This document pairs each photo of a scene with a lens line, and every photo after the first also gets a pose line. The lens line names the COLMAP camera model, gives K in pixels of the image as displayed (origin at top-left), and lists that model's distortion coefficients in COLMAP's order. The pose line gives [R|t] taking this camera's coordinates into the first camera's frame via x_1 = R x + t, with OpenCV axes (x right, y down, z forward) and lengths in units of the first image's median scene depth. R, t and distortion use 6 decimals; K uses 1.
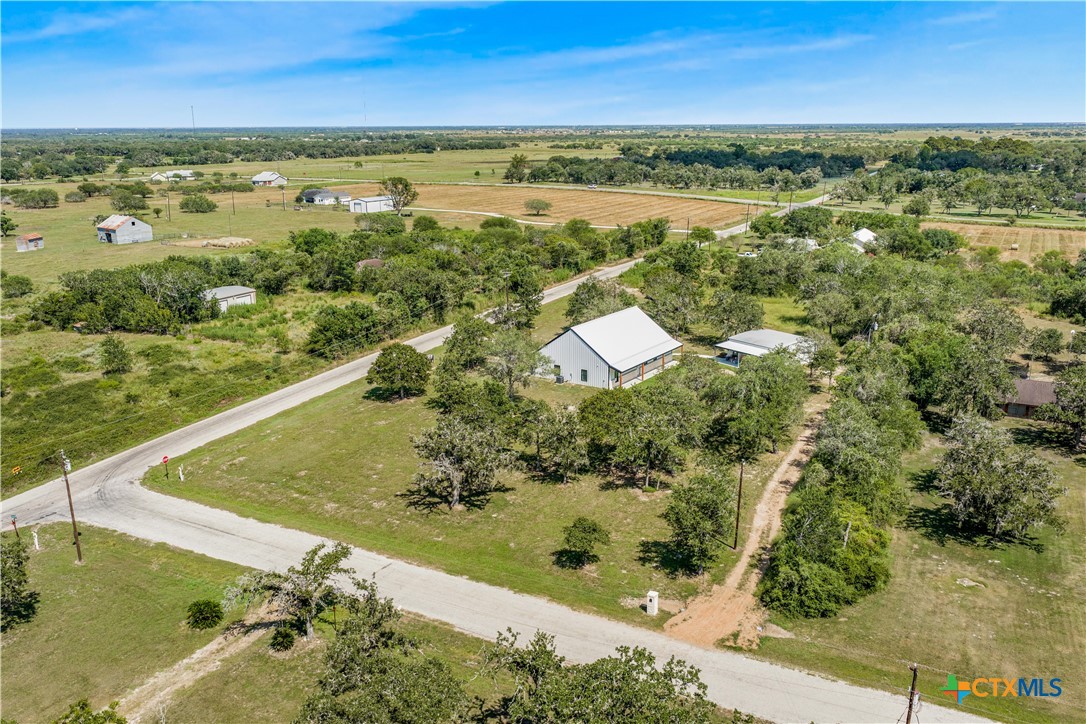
lens RADIAL K [[867.0, 0, 543.0], [0, 867.0, 362.0], [0, 0, 1]] dist [-0.004658, -0.007920]
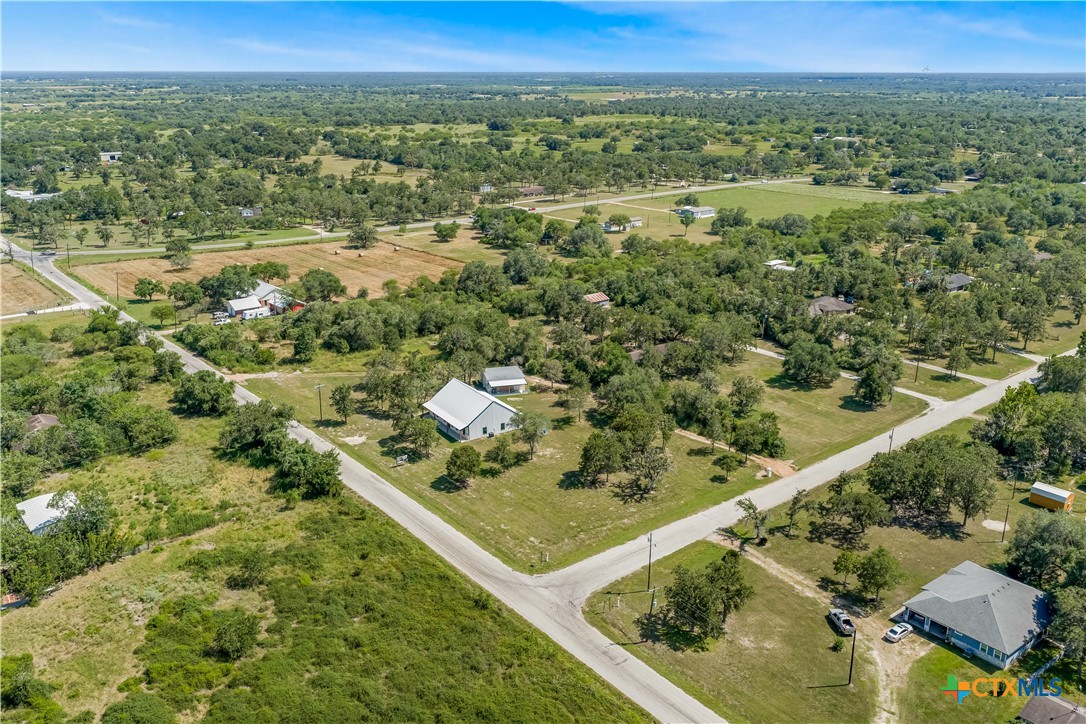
lens RADIAL K [[867.0, 0, 543.0], [0, 867.0, 362.0], [0, 0, 1]] dist [-0.004658, -0.007920]
pose [[0.411826, -0.273553, 0.869234, -1.809721], [0.235437, 0.953433, 0.188506, -0.537424], [-0.880323, 0.127018, 0.457053, 0.276765]]
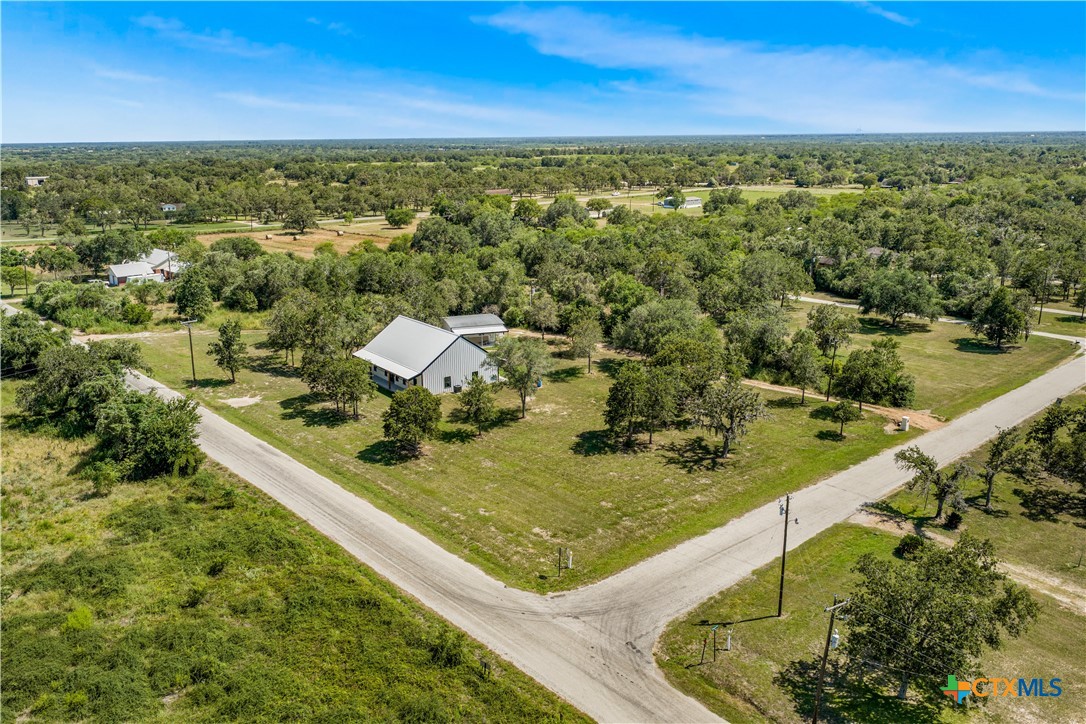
lens RADIAL K [[867.0, 0, 543.0], [0, 867.0, 362.0], [0, 0, 1]] dist [-0.004658, -0.007920]
pose [[0.368198, -0.236753, 0.899098, -1.210395], [0.251456, 0.956354, 0.148854, -0.192105], [-0.895098, 0.171276, 0.411661, 0.708901]]
